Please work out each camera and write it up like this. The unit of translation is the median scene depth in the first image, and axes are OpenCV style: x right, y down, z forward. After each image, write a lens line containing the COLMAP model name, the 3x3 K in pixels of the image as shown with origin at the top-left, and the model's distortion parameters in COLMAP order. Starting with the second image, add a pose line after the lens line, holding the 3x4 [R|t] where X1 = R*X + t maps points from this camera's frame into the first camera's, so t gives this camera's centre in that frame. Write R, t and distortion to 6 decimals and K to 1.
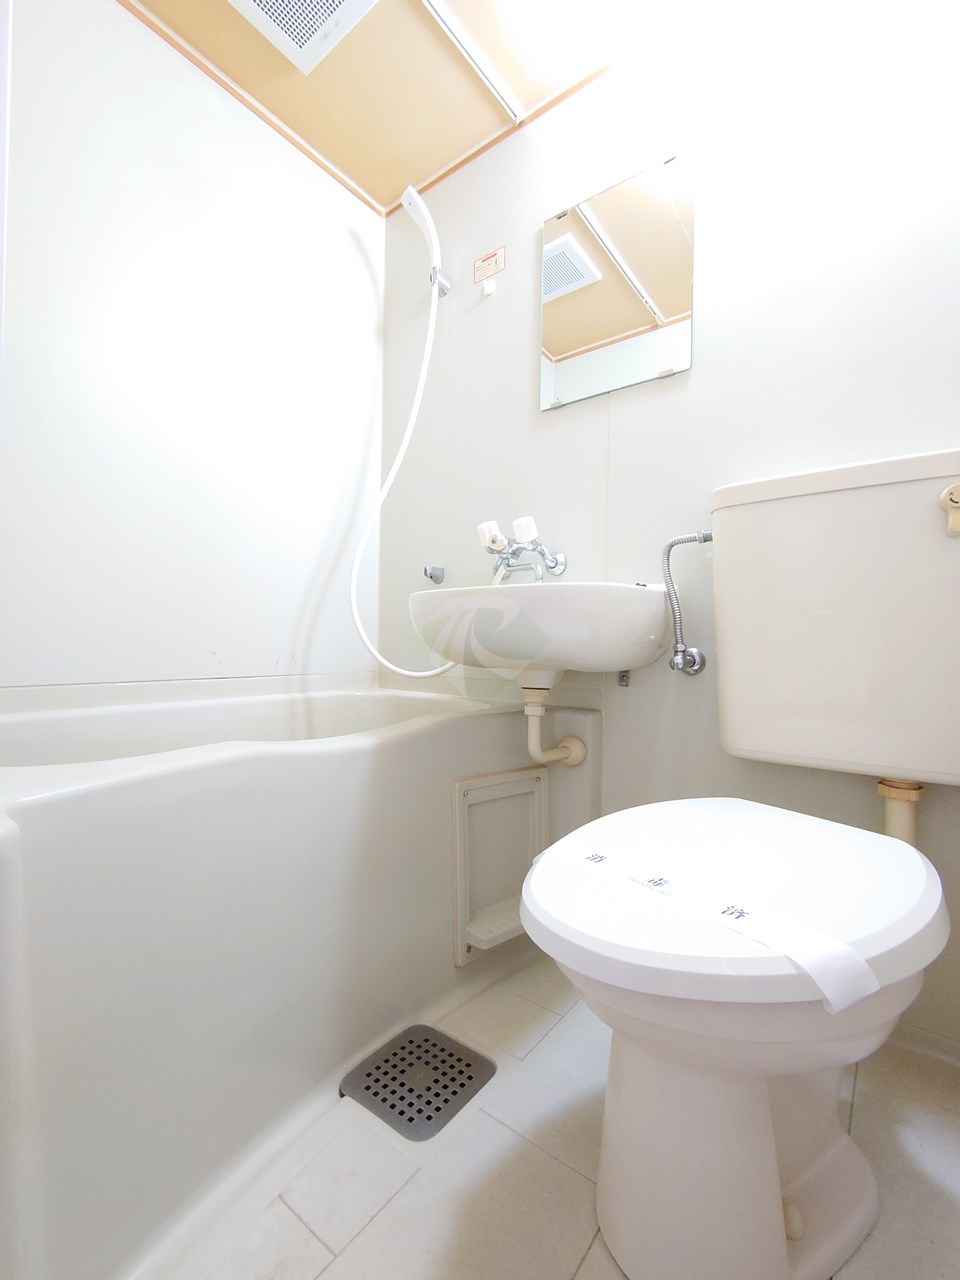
lens RADIAL K [[554.7, 0, 478.2], [0, 554.7, 641.1], [0, 0, 1]] dist [0.001313, -0.000713]
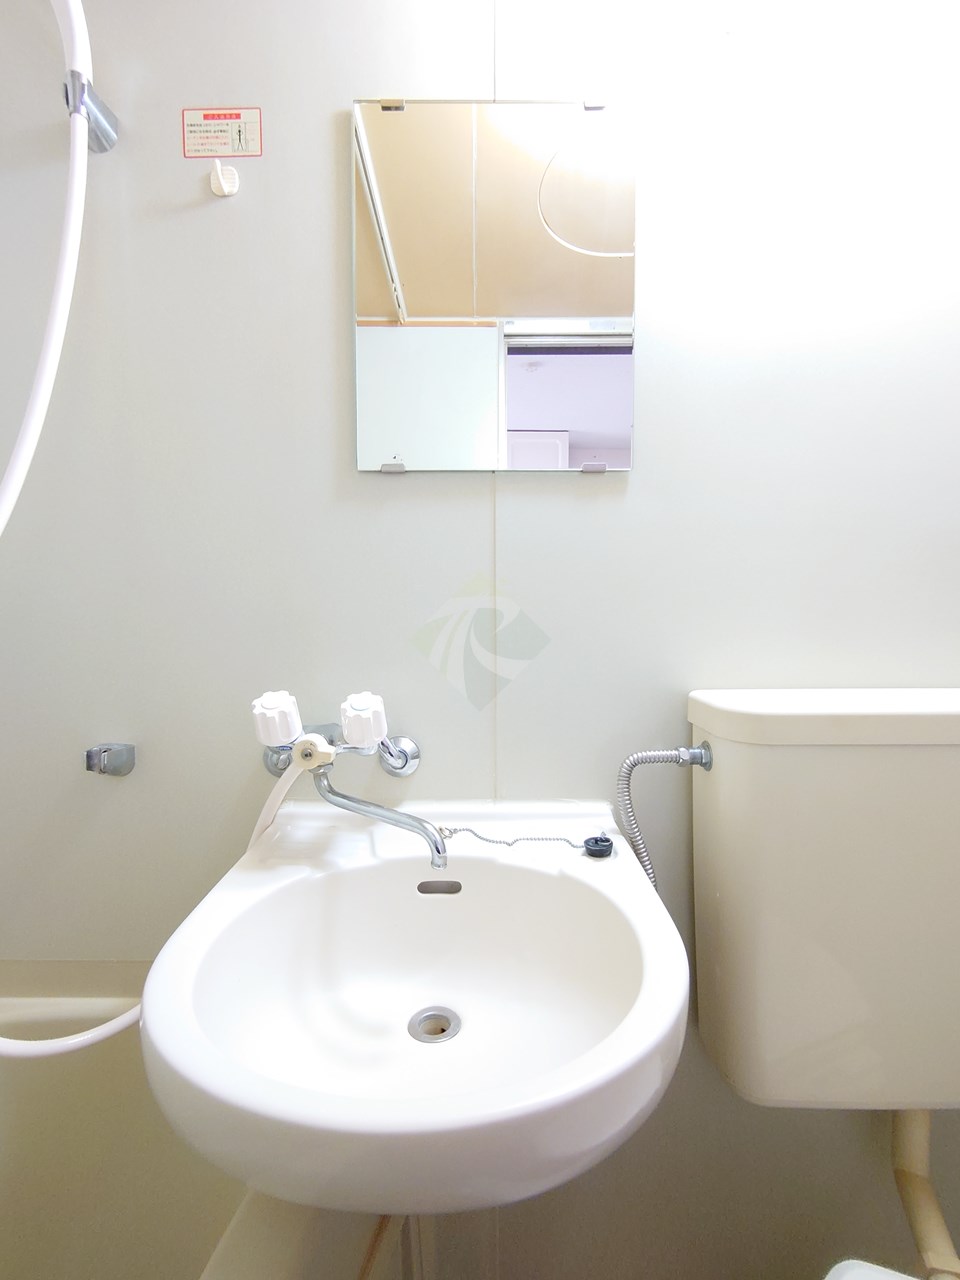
lens RADIAL K [[554.7, 0, 481.5], [0, 554.7, 643.0], [0, 0, 1]] dist [0.001313, -0.000713]
pose [[0.795075, -0.049102, 0.604520, -0.112441], [0.015820, 0.998057, 0.060260, -0.253969], [-0.606304, -0.038347, 0.794308, 0.453317]]
